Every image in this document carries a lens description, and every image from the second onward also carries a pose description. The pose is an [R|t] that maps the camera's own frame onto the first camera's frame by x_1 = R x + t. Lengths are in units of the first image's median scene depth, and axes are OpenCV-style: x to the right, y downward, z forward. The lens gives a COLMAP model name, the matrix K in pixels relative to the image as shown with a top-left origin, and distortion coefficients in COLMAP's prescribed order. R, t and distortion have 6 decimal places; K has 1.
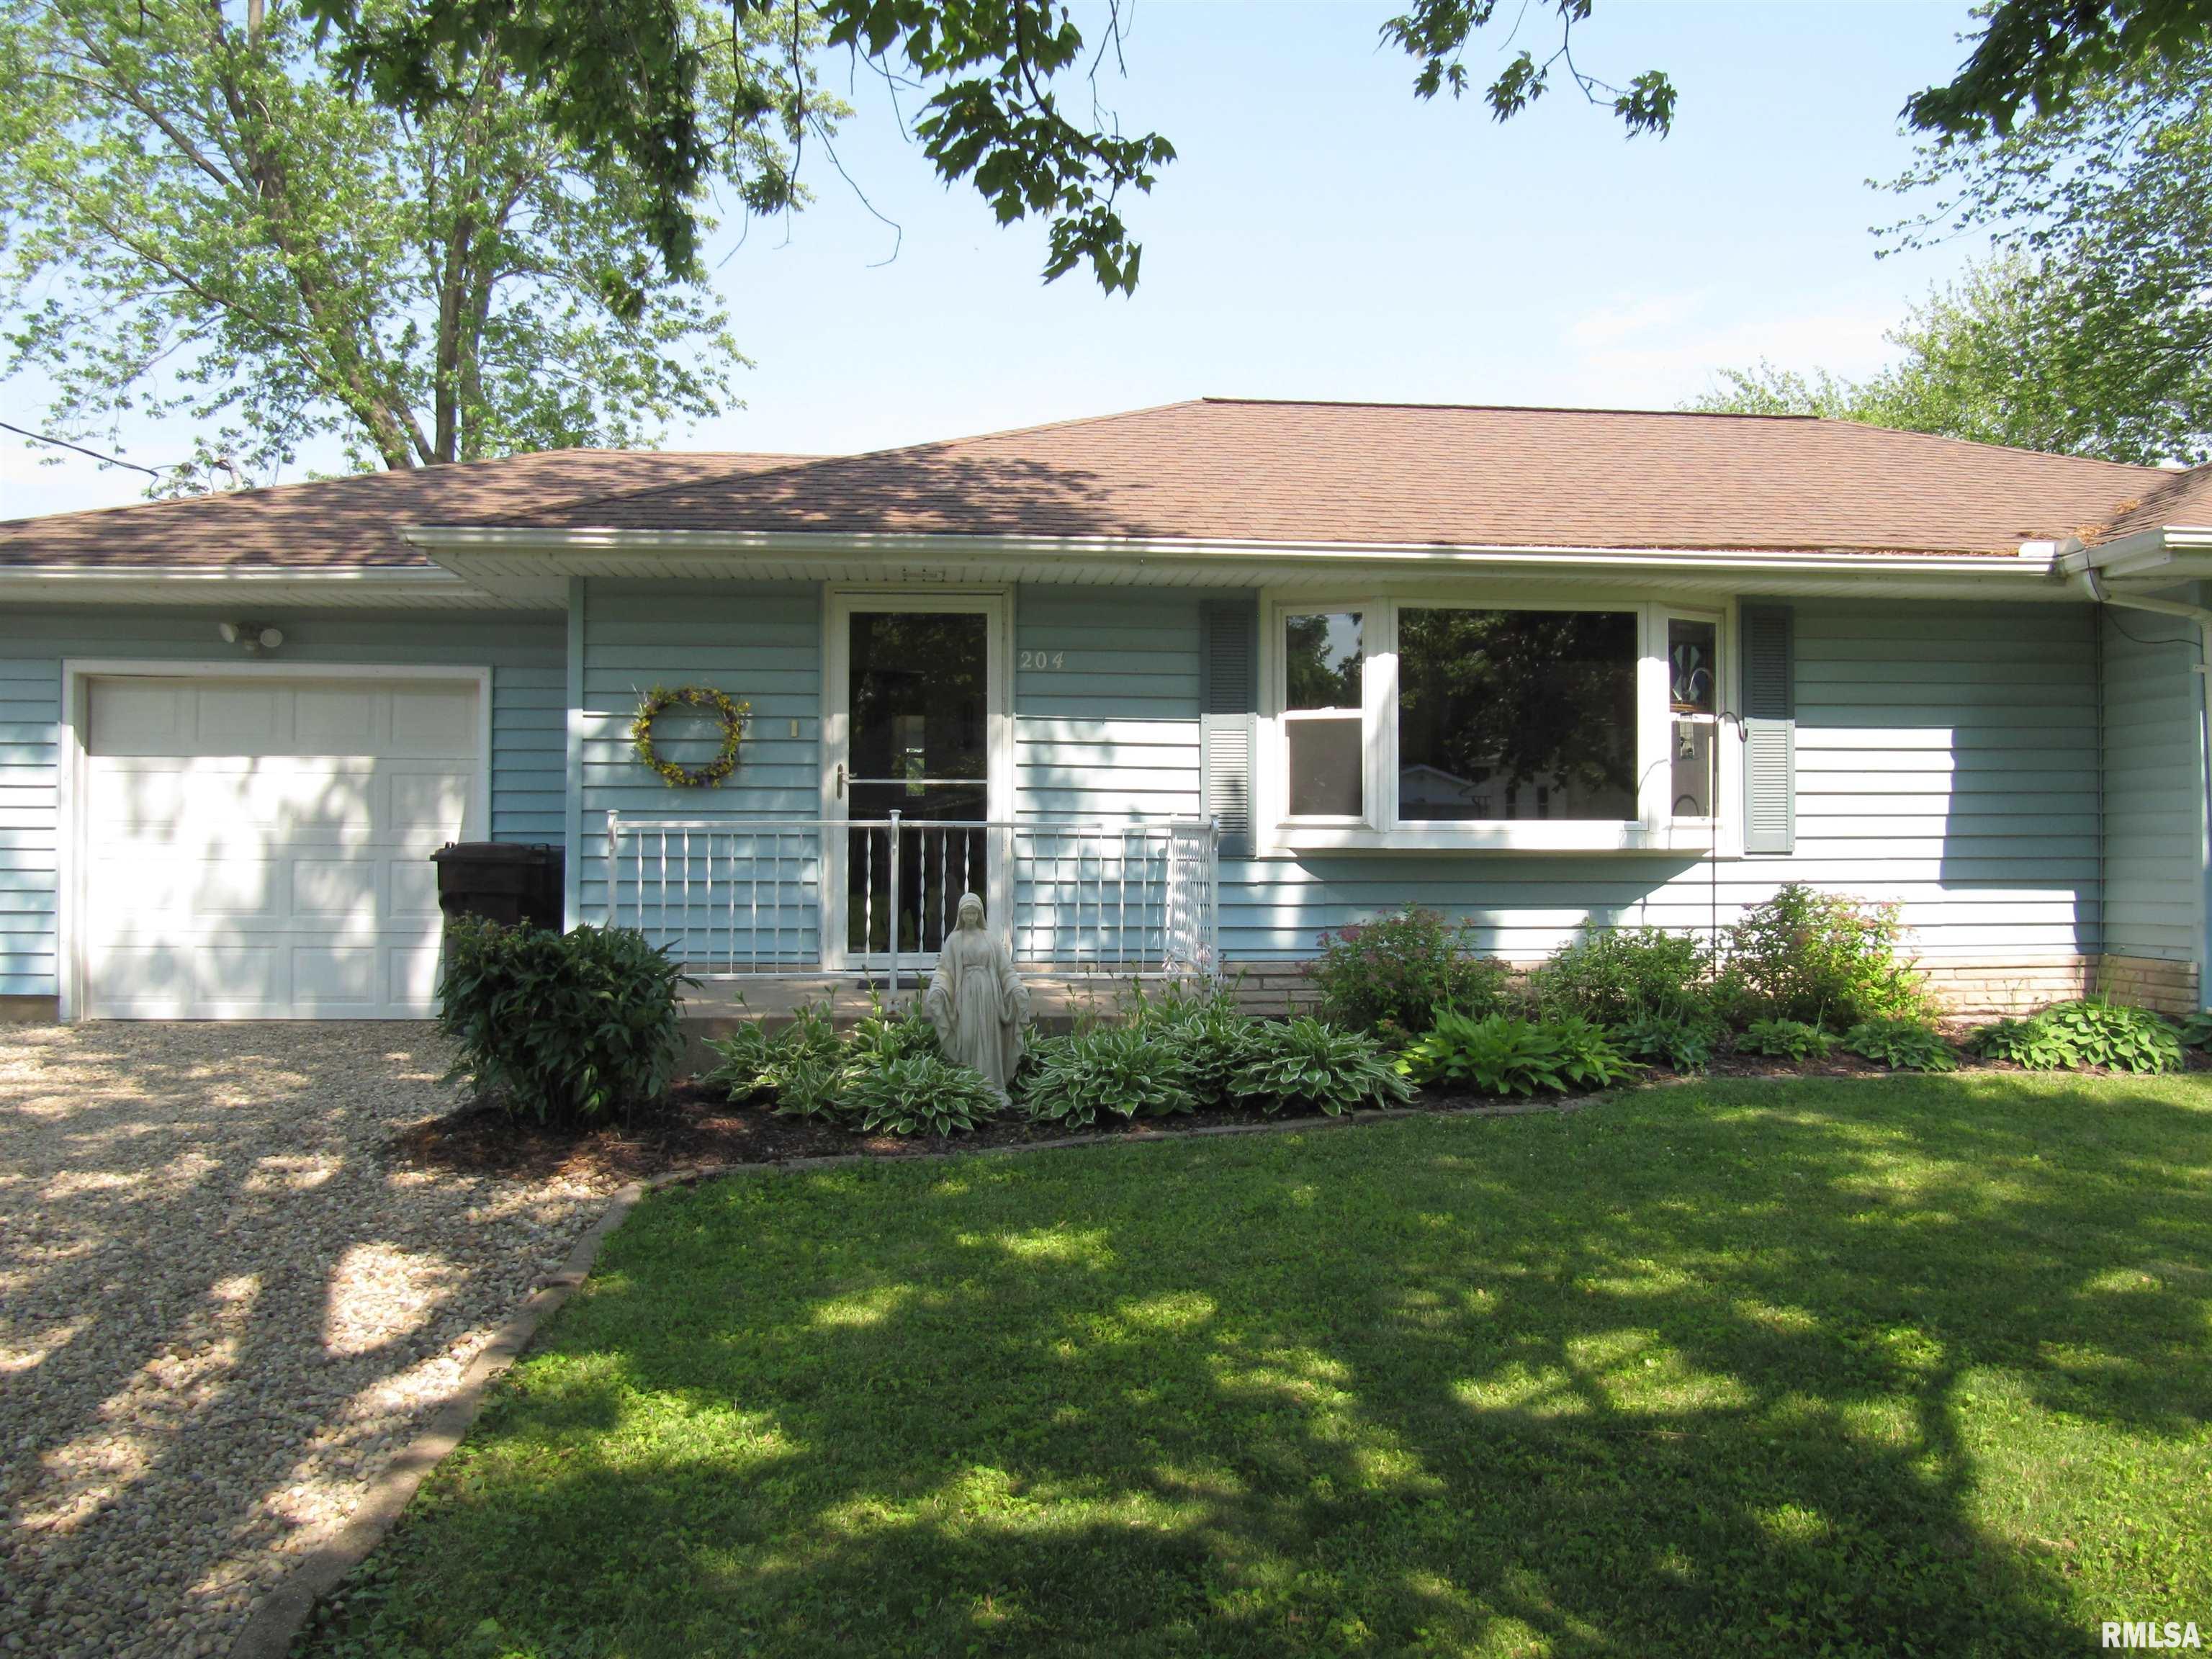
lens RADIAL K [[1823.8, 0, 1111.5], [0, 1823.8, 837.3], [0, 0, 1]] dist [-0.051679, 0.018064]
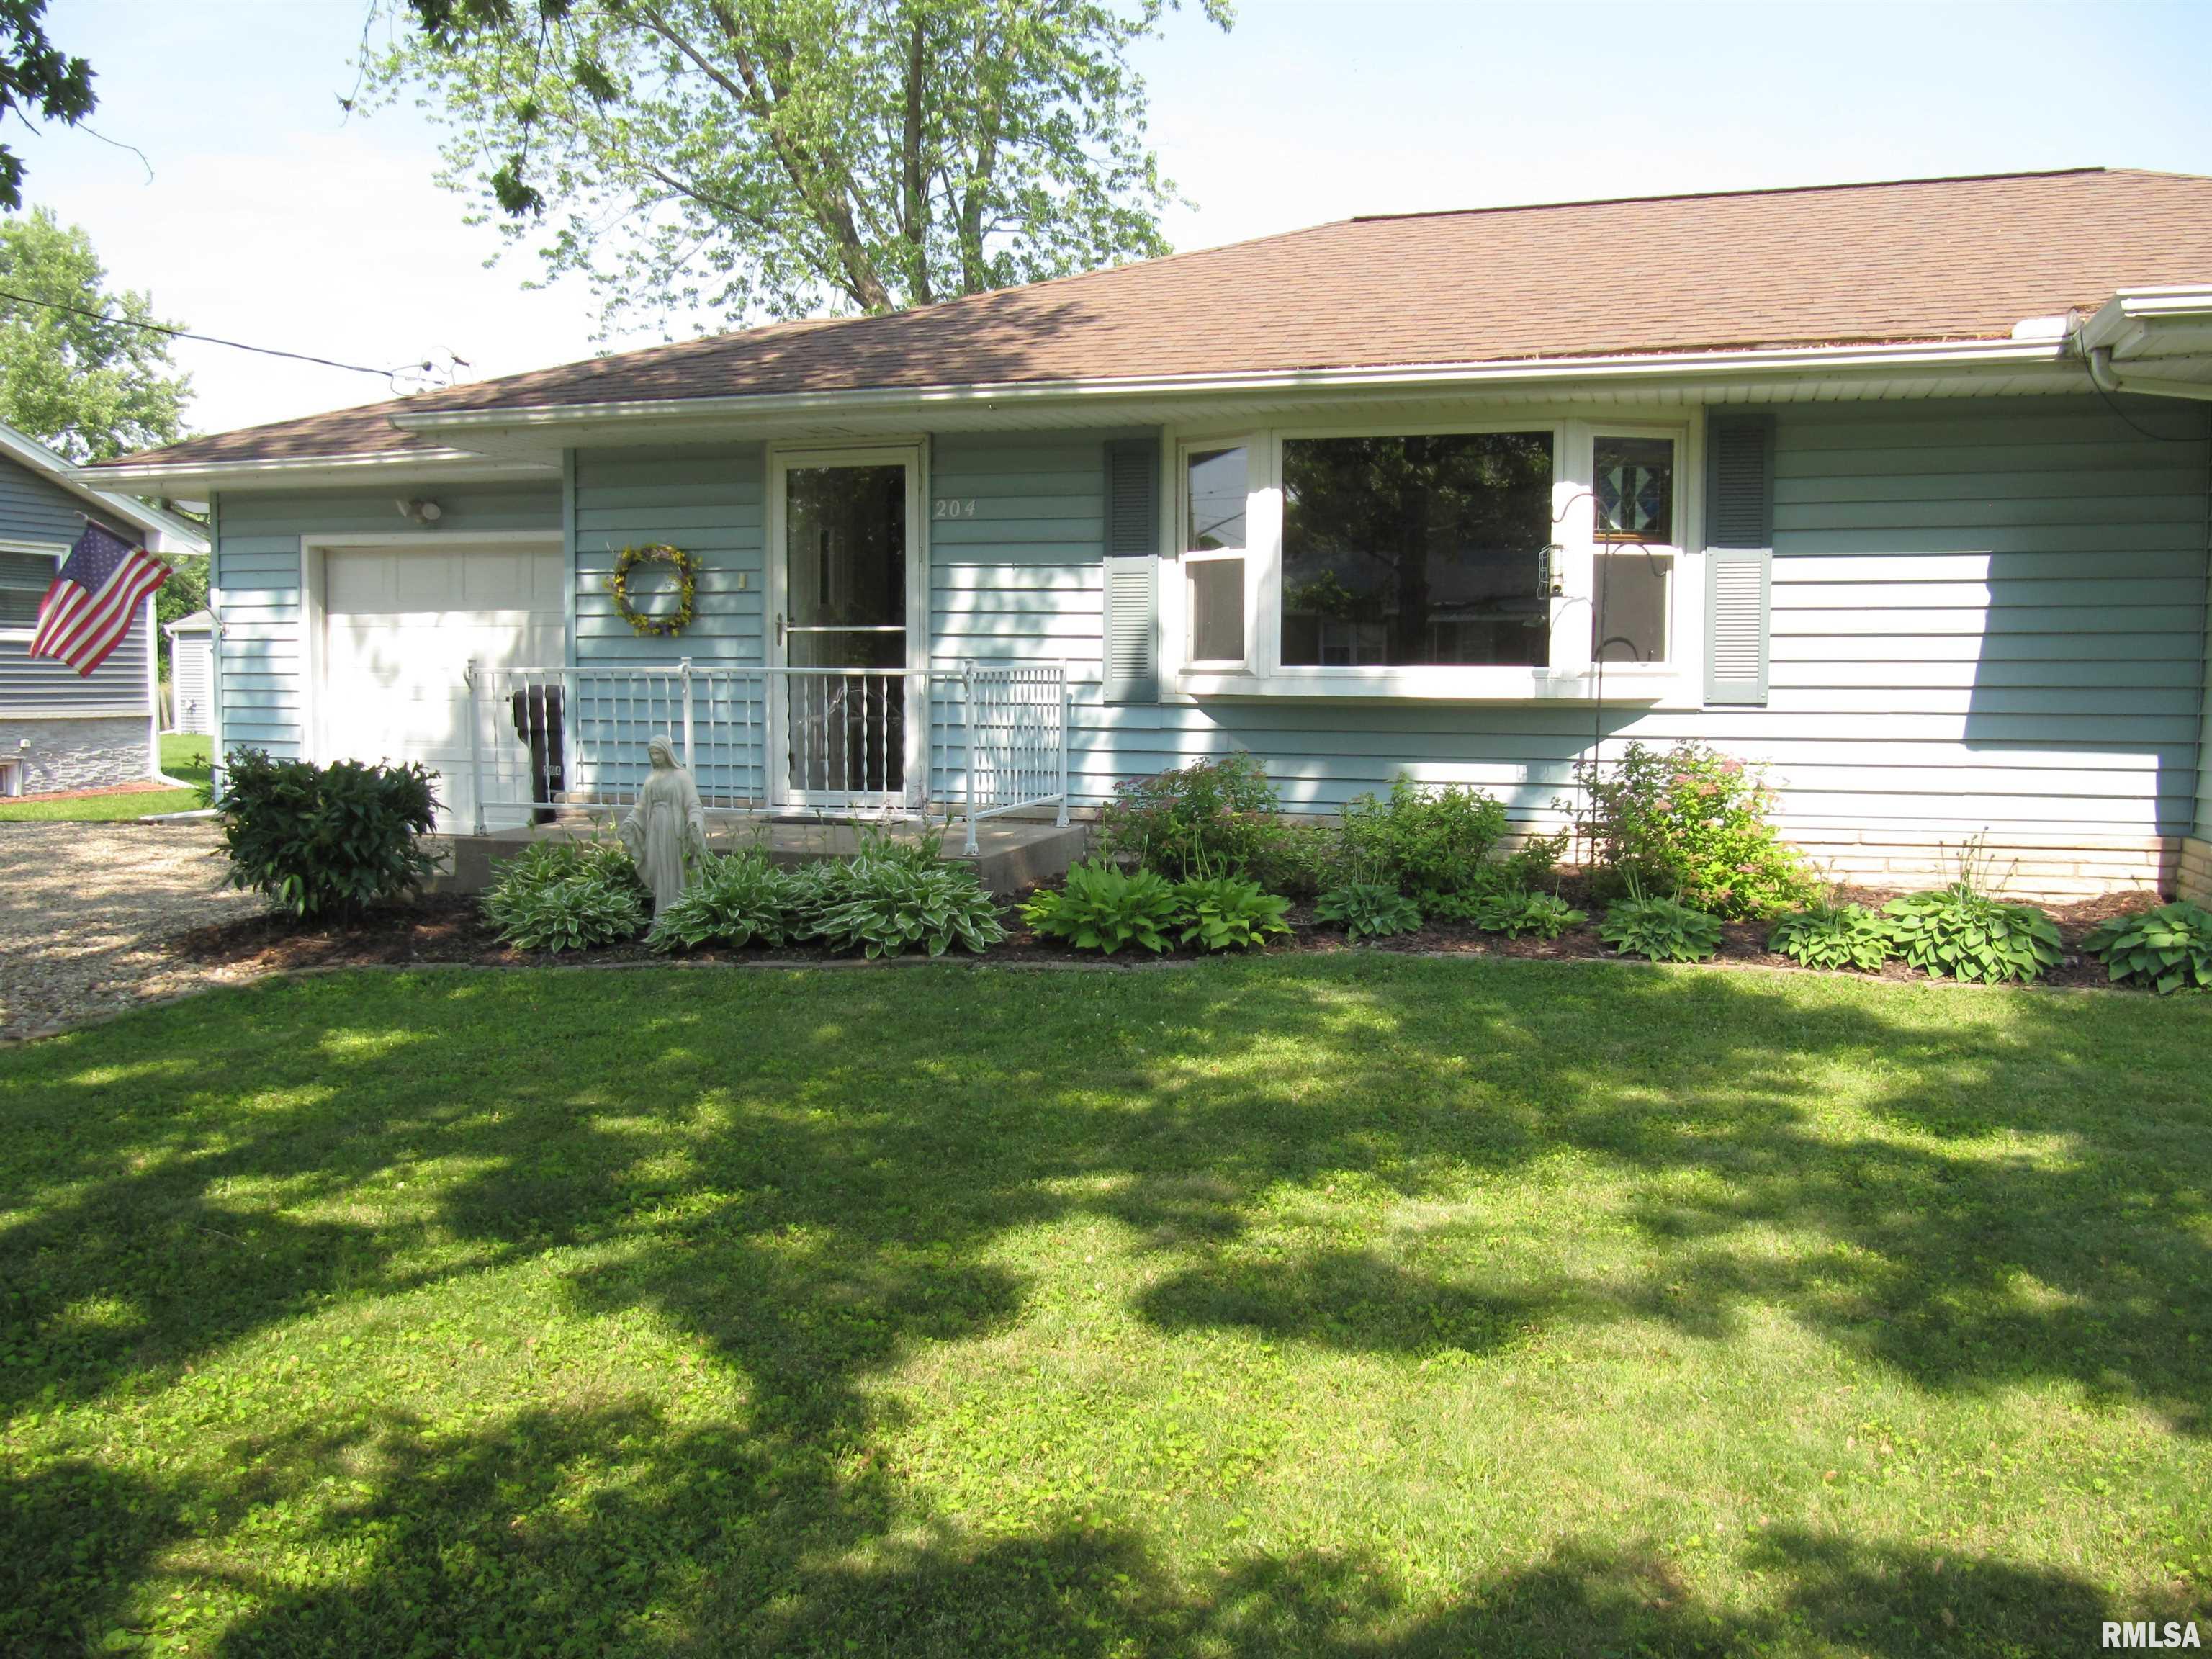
lens RADIAL K [[1825.8, 0, 1107.9], [0, 1825.8, 818.4], [0, 0, 1]] dist [-0.057344, 0.029181]
pose [[0.917649, 0.033125, -0.396008, 0.445695], [-0.003031, 0.997074, 0.076378, -0.002397], [0.397379, -0.068888, 0.915065, 0.087550]]
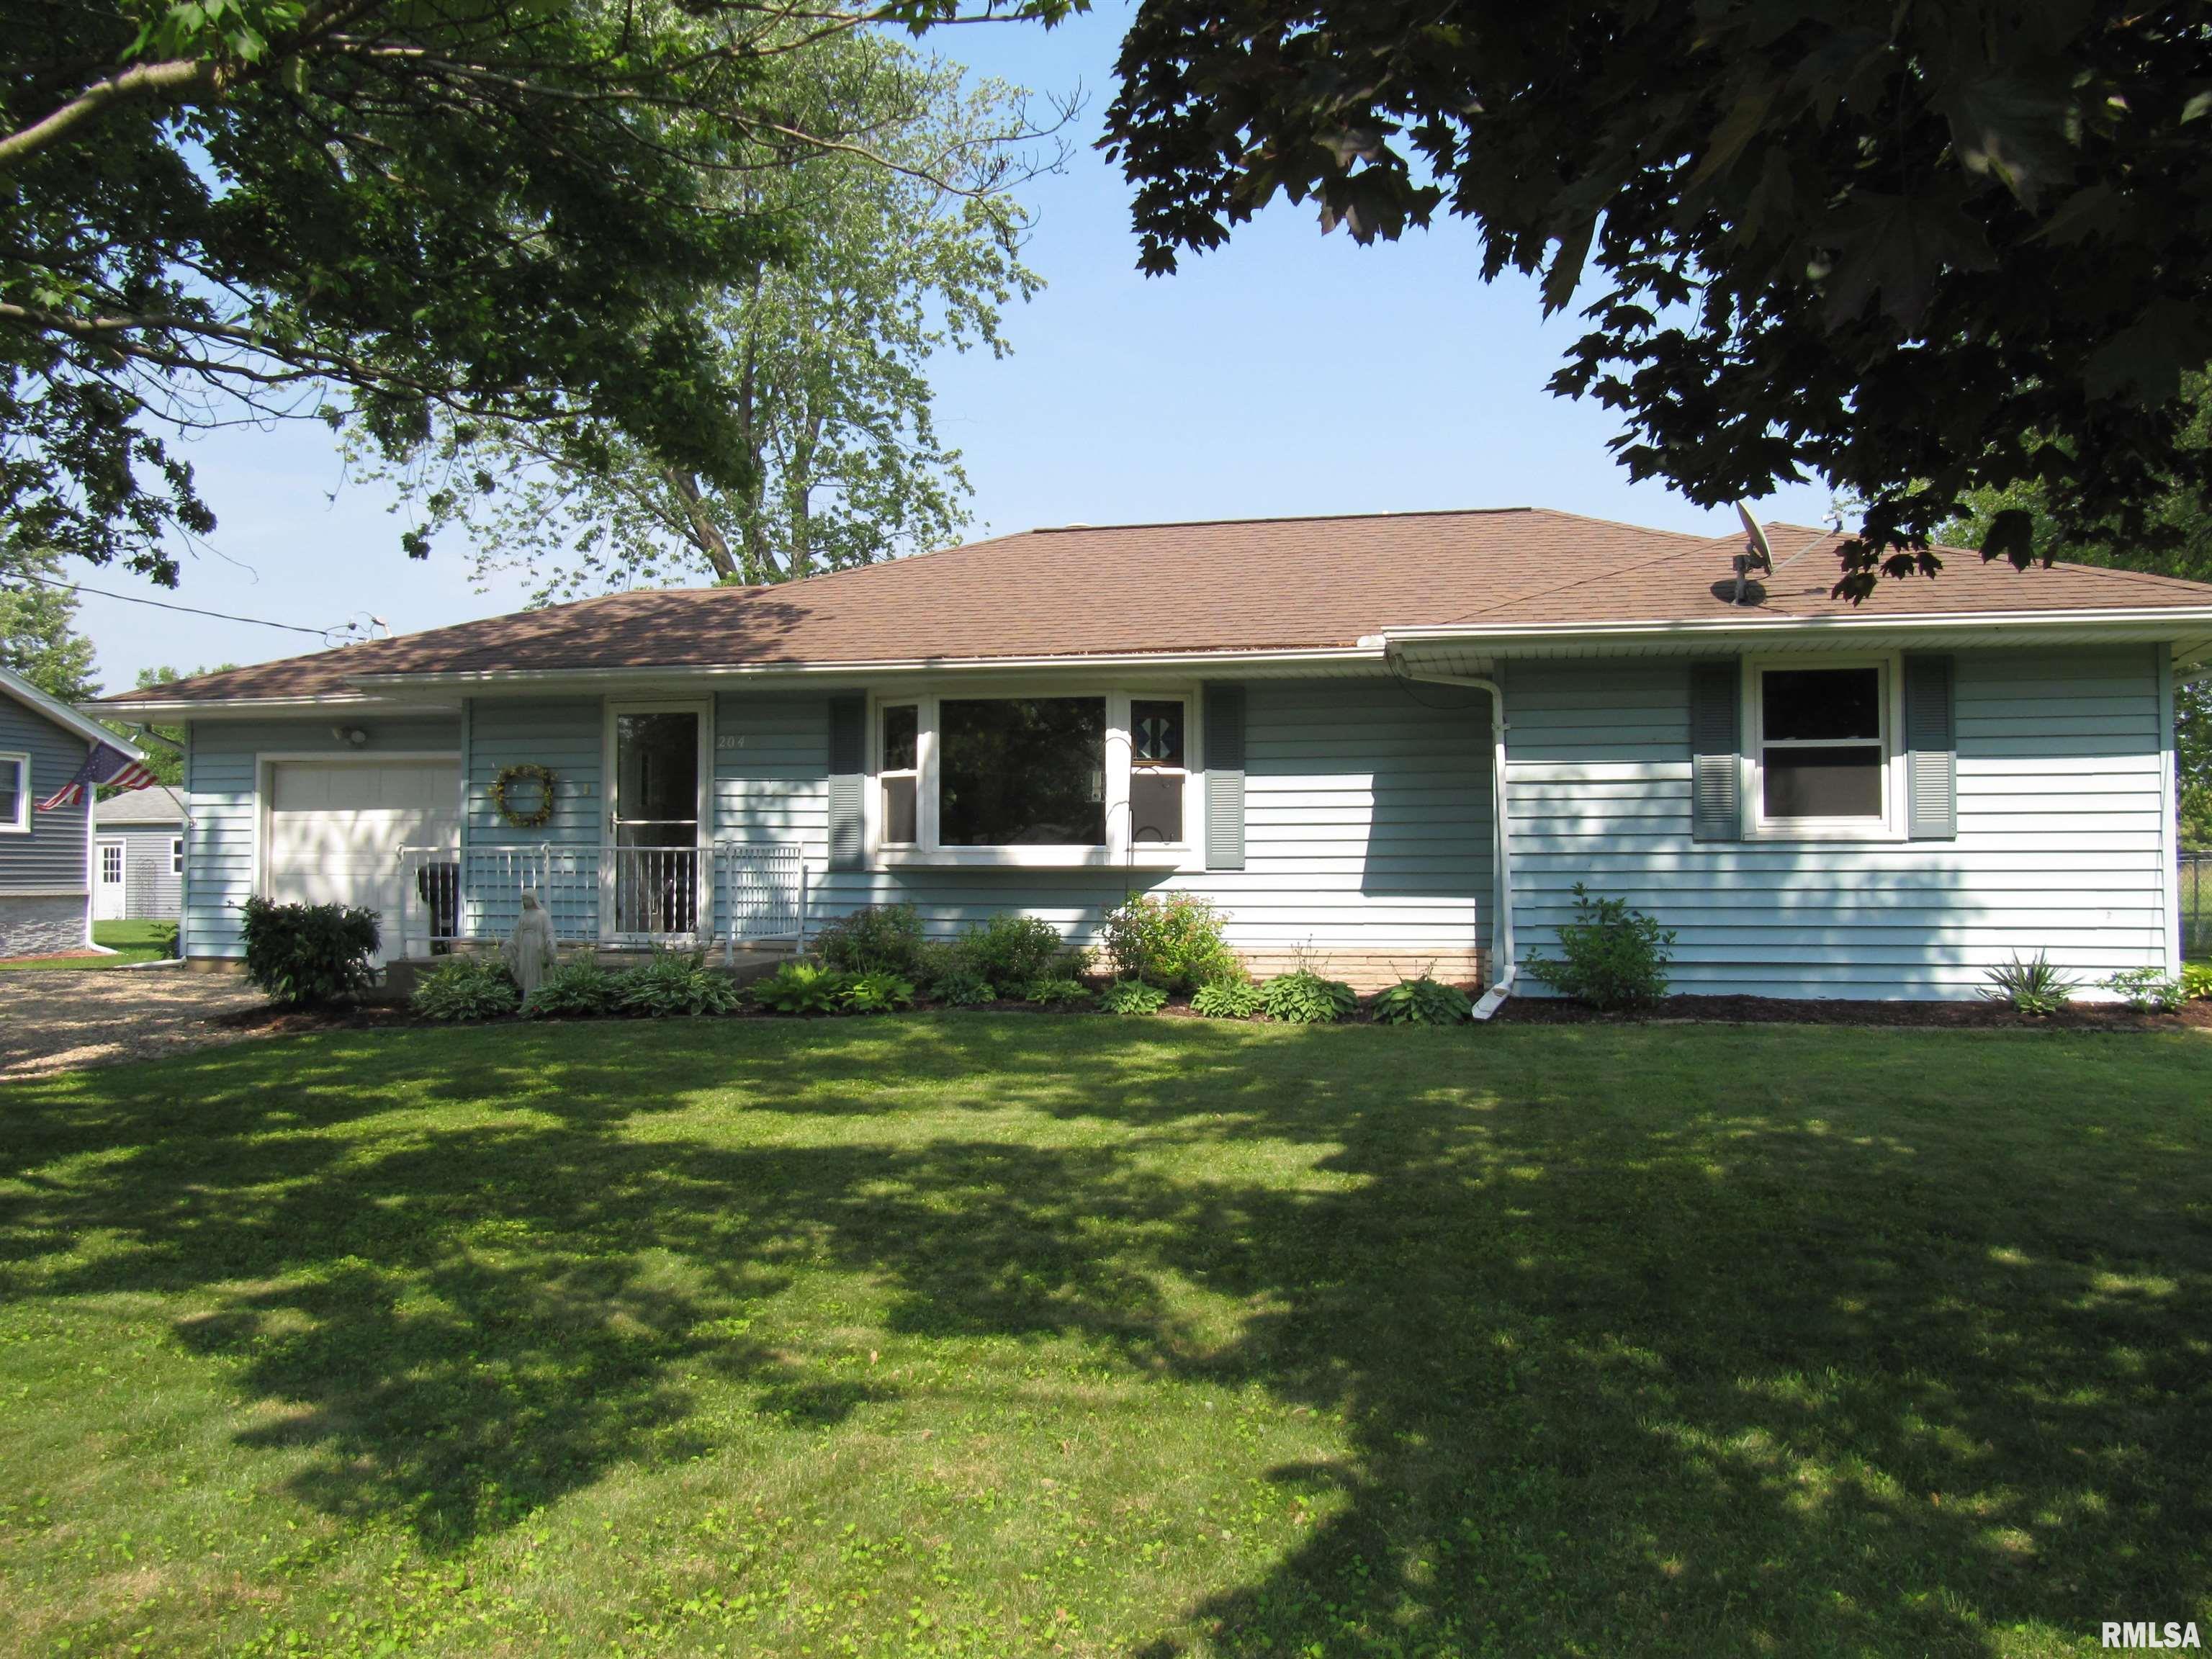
lens RADIAL K [[1829.0, 0, 1098.9], [0, 1829.0, 840.9], [0, 0, 1]] dist [-0.022112, 0.001272]
pose [[0.942214, -0.006203, -0.334953, 0.755970], [0.000066, 0.999832, -0.018333, 0.013302], [0.335011, 0.017251, 0.942056, -0.333485]]
